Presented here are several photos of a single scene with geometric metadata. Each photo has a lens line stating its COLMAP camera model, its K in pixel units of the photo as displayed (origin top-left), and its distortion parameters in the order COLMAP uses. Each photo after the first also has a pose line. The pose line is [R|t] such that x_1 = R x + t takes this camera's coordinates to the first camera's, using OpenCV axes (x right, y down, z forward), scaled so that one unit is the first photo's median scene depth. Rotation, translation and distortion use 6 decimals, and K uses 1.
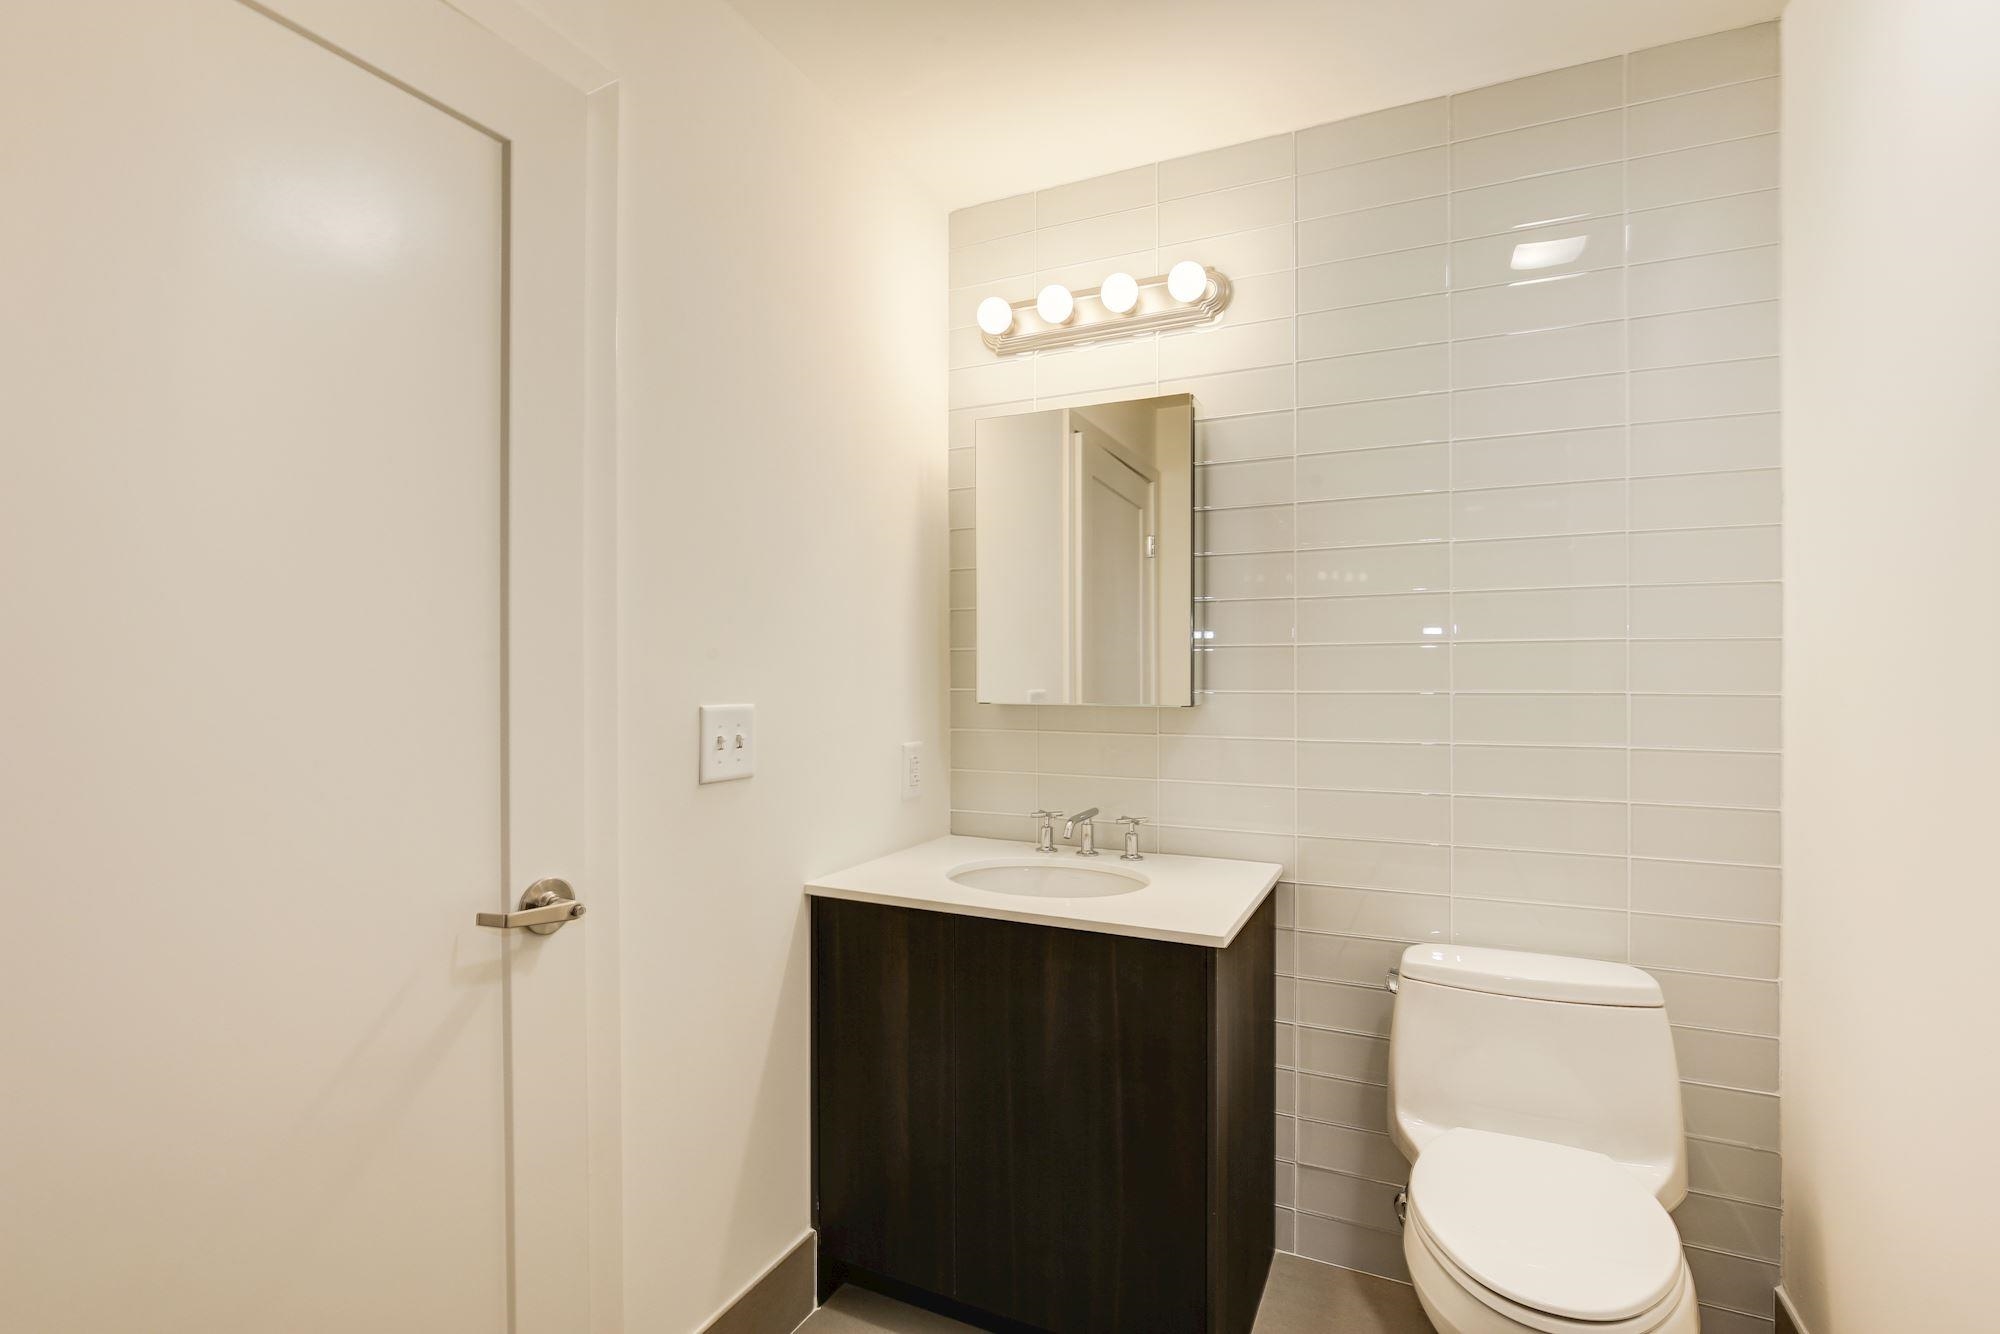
lens RADIAL K [[921.6, 0, 1010.5], [0, 921.6, 679.0], [0, 0, 1]] dist [-0.001650, -0.000365]
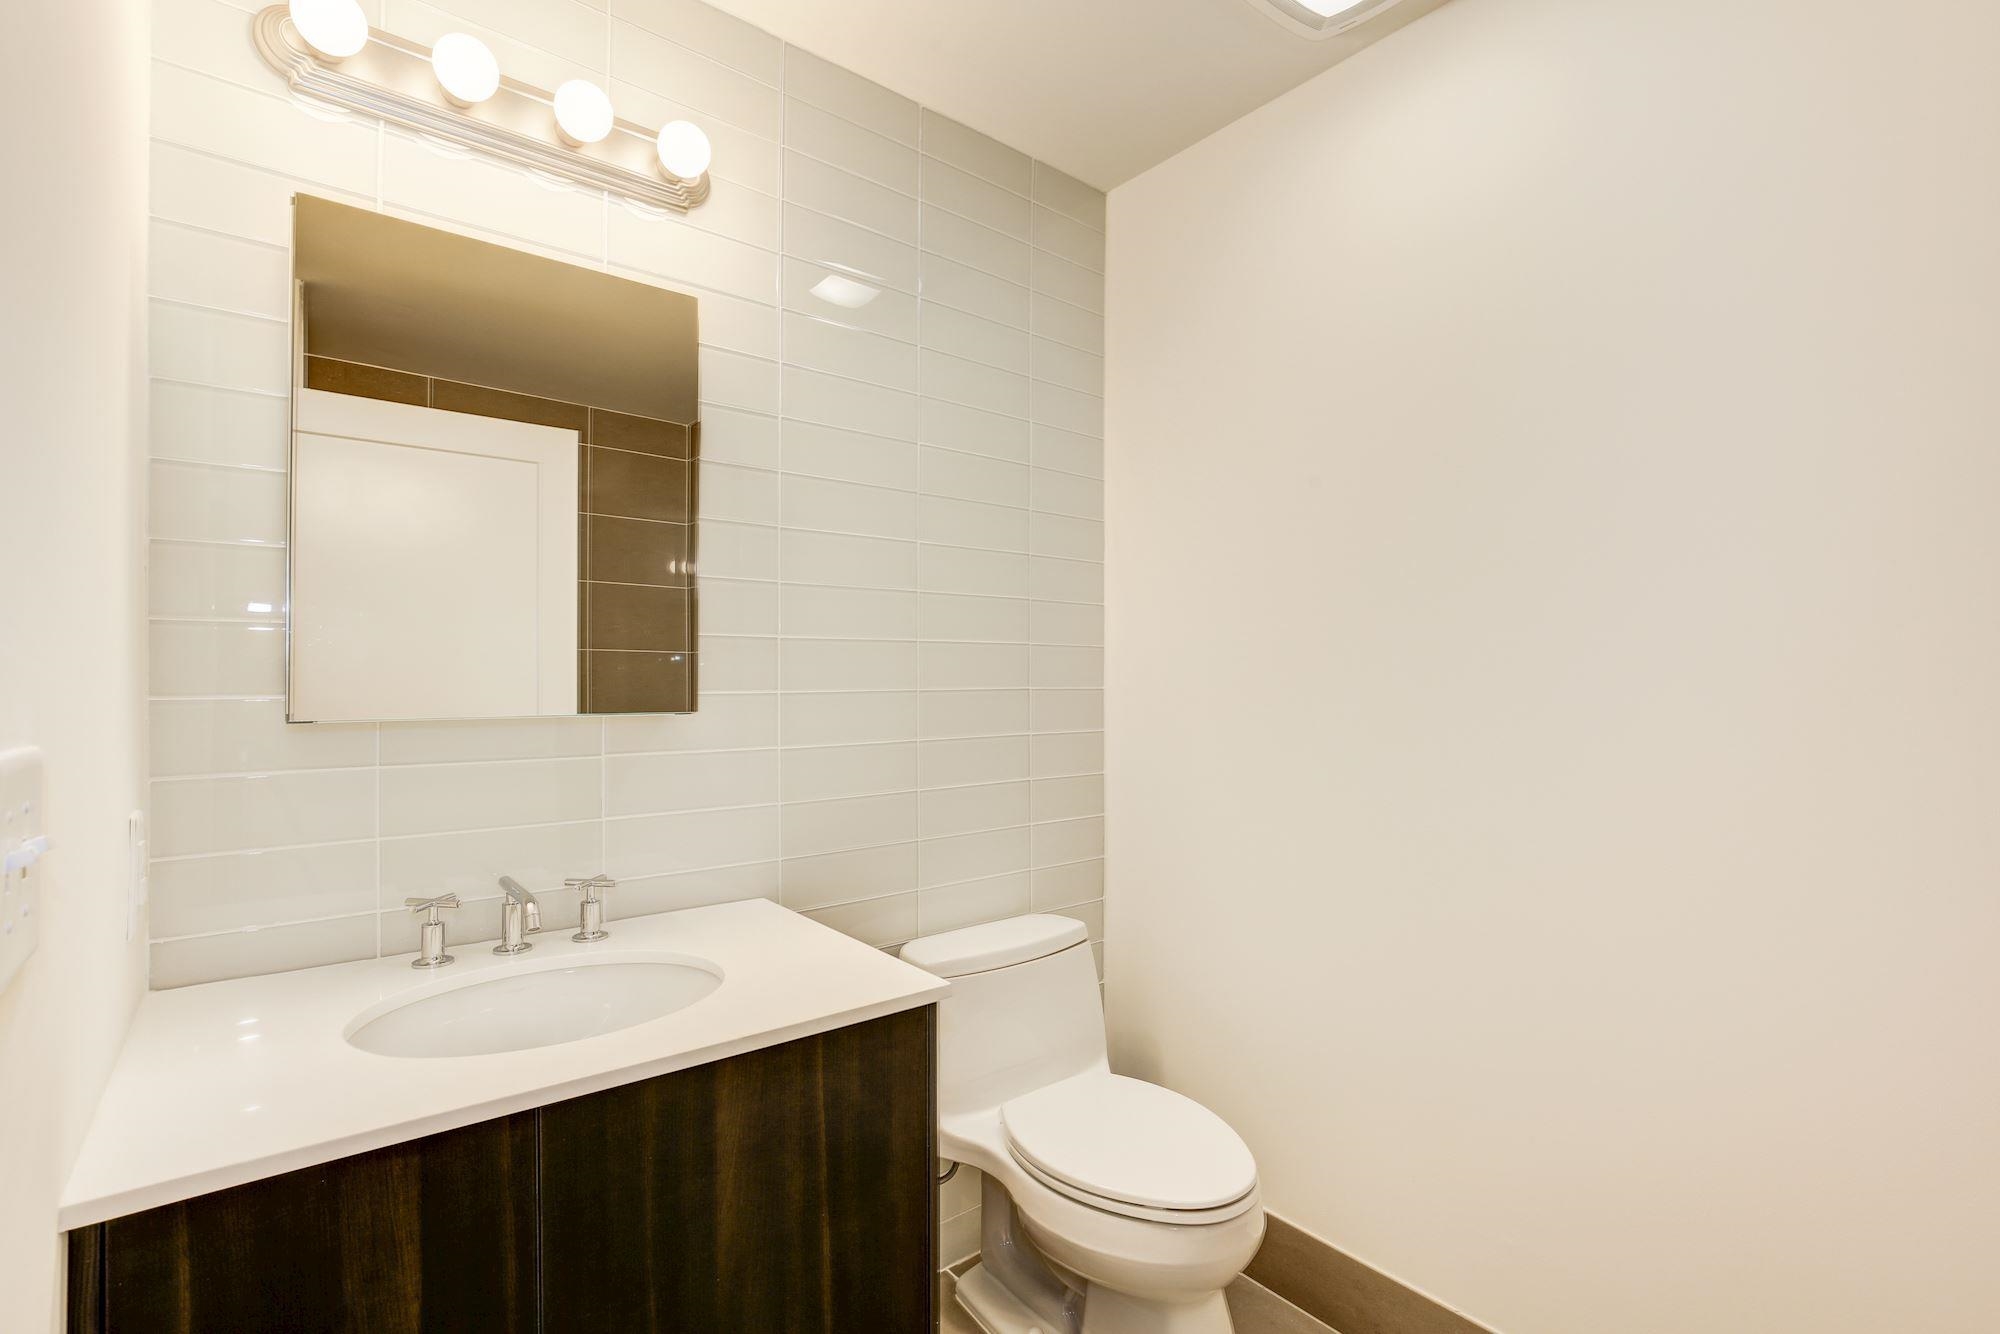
lens RADIAL K [[946.2, 0, 1000.0], [0, 946.2, 667.0], [0, 0, 1]] dist [0.000131, -0.000053]
pose [[0.422421, 0.009319, 0.906352, -0.397423], [0.004097, 0.999917, -0.012191, 0.002378], [-0.906390, 0.008863, 0.422348, 0.442170]]
